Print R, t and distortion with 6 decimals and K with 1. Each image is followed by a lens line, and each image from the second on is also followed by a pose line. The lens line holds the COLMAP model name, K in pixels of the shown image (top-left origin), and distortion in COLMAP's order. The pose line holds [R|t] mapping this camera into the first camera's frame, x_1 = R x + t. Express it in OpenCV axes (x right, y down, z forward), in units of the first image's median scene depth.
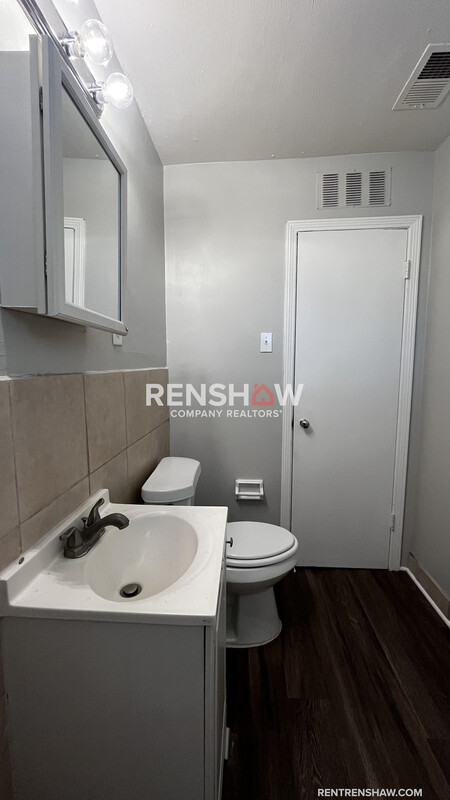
lens RADIAL K [[321.3, 0, 227.3], [0, 321.3, 398.6], [0, 0, 1]] dist [-0.001992, -0.000510]
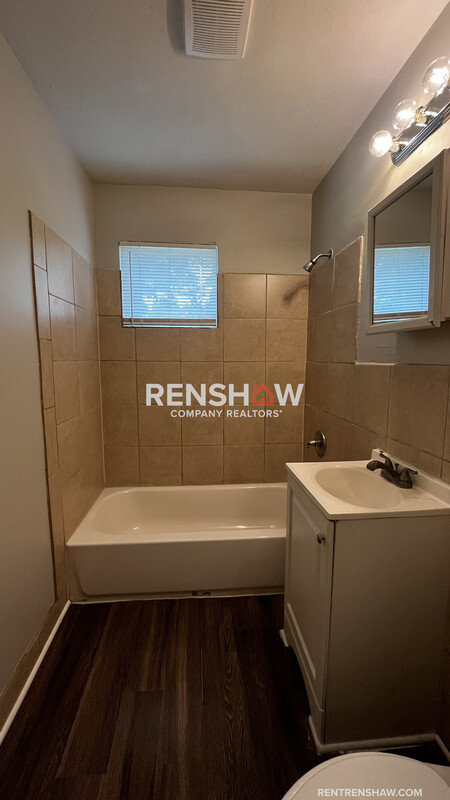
lens RADIAL K [[321.3, 0, 227.3], [0, 321.3, 398.6], [0, 0, 1]] dist [-0.001992, -0.000510]
pose [[-0.987812, 0.020586, -0.154282, 0.498741], [-0.015749, 0.972909, 0.230652, -0.222794], [0.154851, 0.230270, -0.960727, 2.082158]]
